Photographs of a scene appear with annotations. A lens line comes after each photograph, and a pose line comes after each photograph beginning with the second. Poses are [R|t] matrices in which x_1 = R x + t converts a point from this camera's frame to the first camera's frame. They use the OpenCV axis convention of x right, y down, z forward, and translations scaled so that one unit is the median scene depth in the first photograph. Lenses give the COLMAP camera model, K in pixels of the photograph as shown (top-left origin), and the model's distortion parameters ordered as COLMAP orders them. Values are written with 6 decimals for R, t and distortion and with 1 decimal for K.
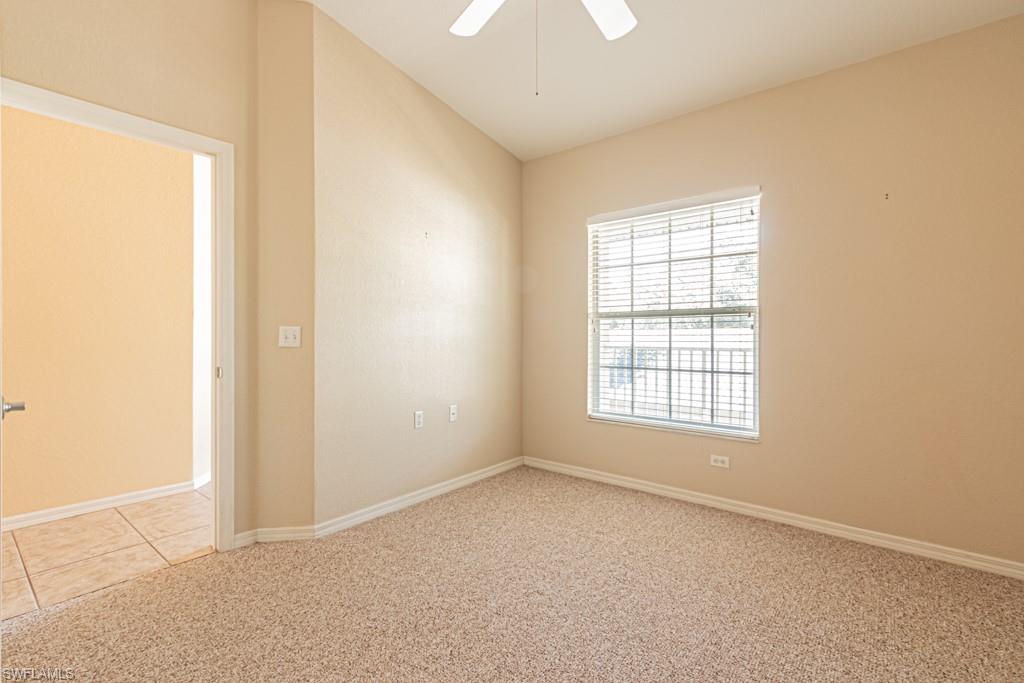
lens RADIAL K [[476.0, 0, 505.7], [0, 476.0, 336.2], [0, 0, 1]] dist [0.001374, -0.000567]
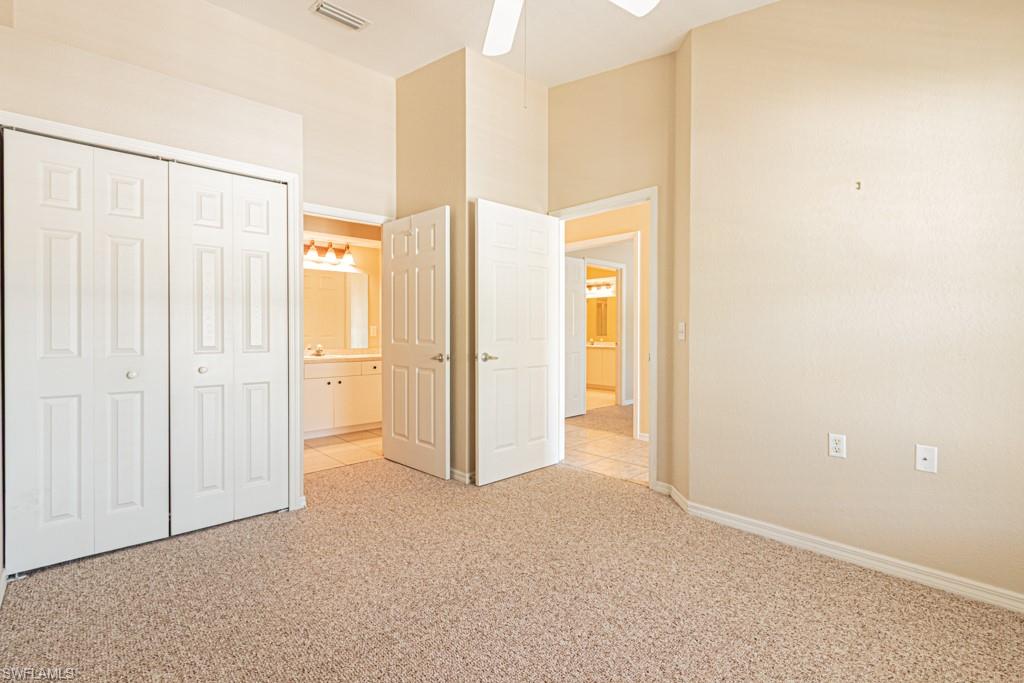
lens RADIAL K [[476.0, 0, 505.7], [0, 476.0, 336.2], [0, 0, 1]] dist [0.001374, -0.000567]
pose [[-0.159871, 0.009739, -0.987090, 0.717989], [-0.007436, 0.999911, 0.011070, 0.002744], [0.987110, 0.009110, -0.159784, 0.709442]]
